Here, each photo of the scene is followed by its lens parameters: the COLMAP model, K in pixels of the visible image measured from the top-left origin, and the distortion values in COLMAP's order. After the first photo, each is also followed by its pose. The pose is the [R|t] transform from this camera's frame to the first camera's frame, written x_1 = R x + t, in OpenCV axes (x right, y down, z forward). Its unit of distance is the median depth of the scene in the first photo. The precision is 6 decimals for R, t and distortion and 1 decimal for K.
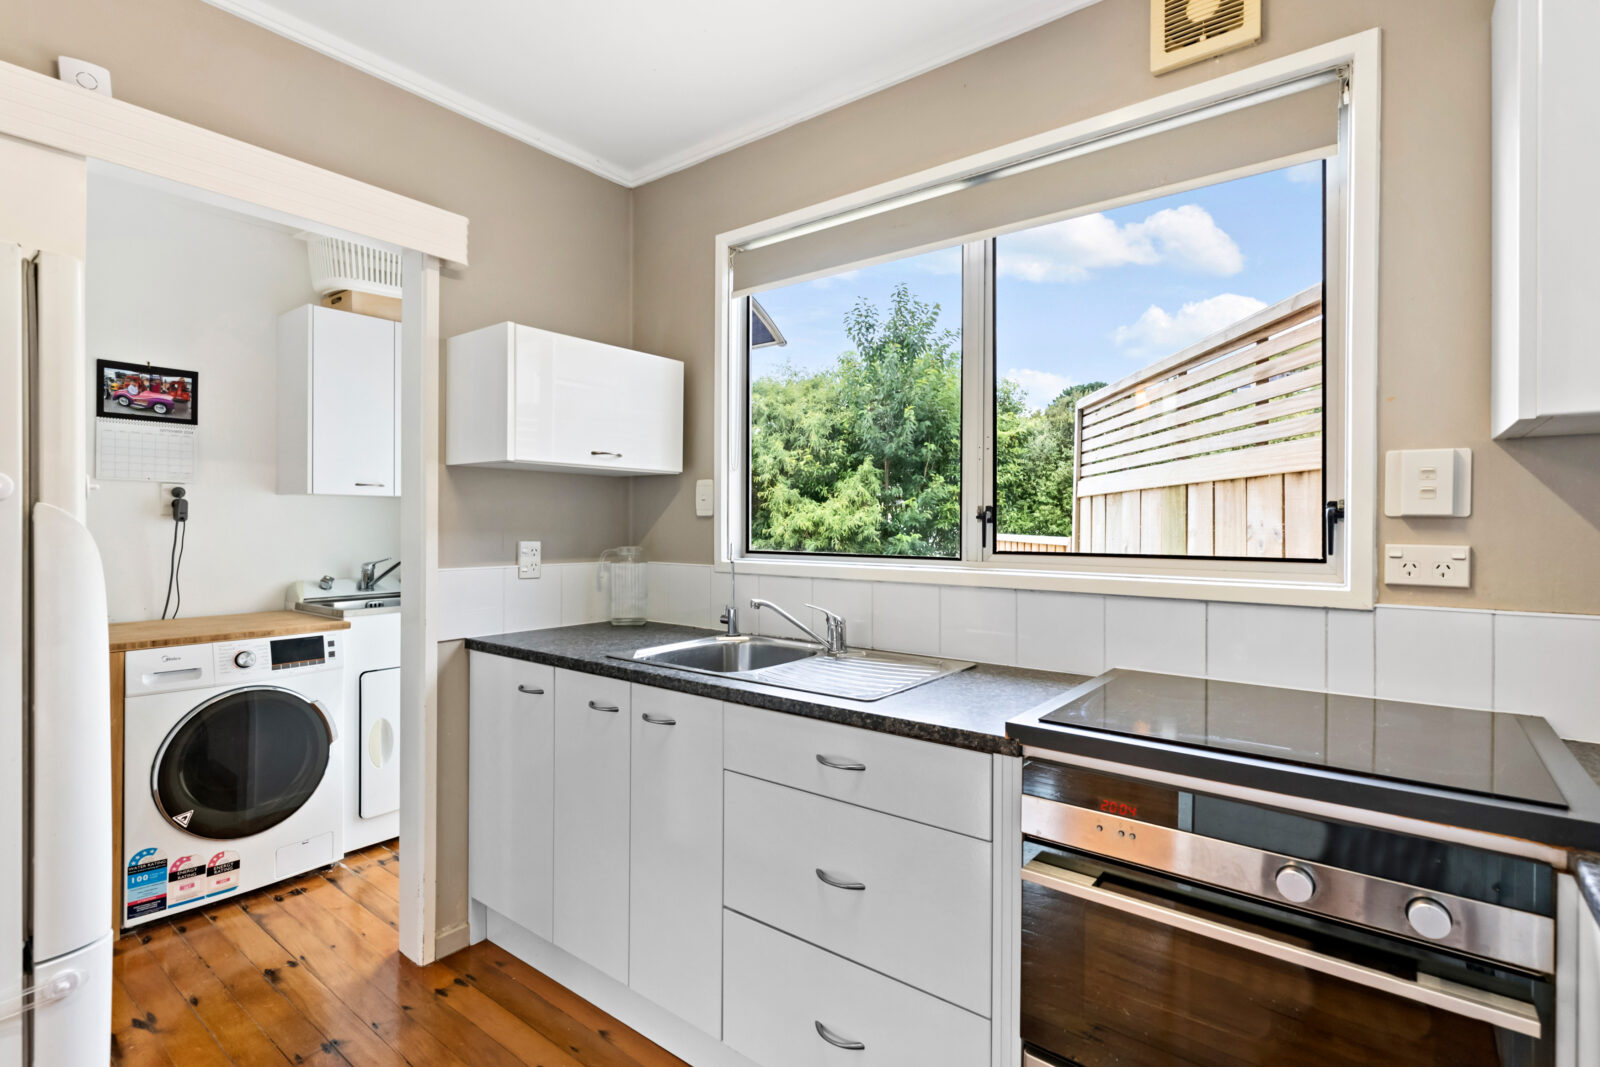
lens RADIAL K [[793.3, 0, 766.7], [0, 793.3, 529.9], [0, 0, 1]] dist [0.001338, 0.000383]
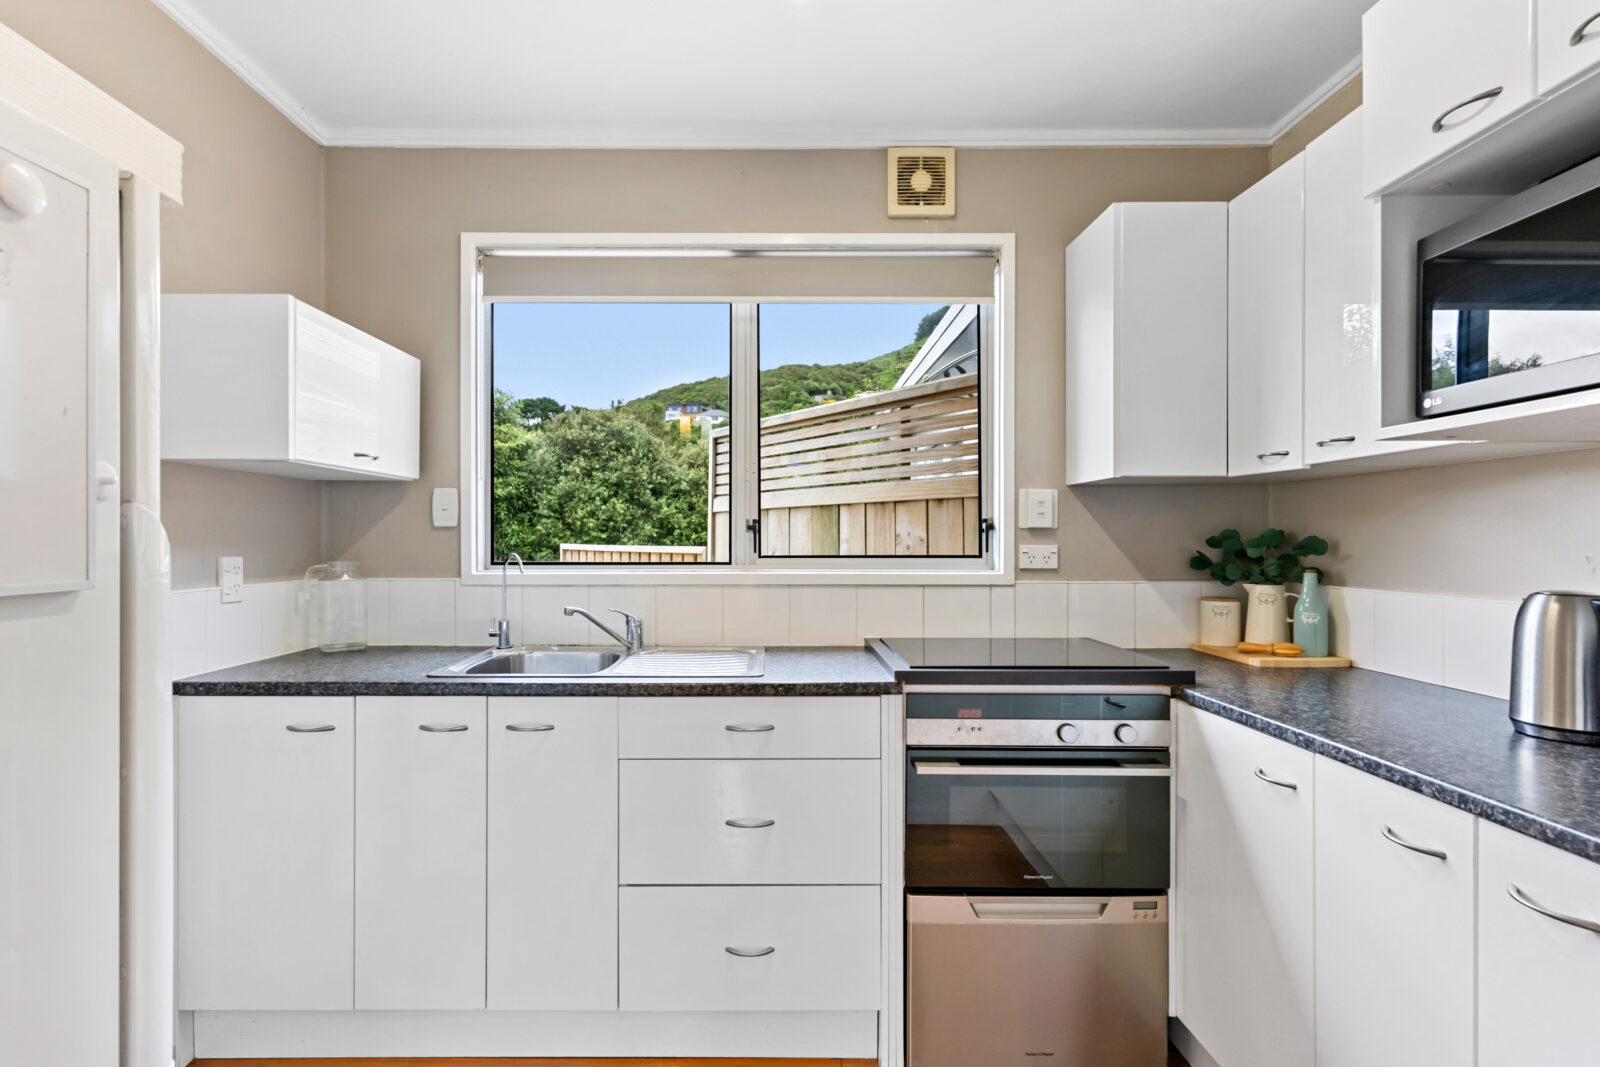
lens RADIAL K [[803.9, 0, 793.4], [0, 803.9, 546.5], [0, 0, 1]] dist [0.011965, 0.000308]
pose [[0.772555, -0.010932, 0.634854, -0.395717], [0.008430, 0.999940, 0.006960, 0.002977], [-0.634892, -0.000025, 0.772601, -0.002853]]
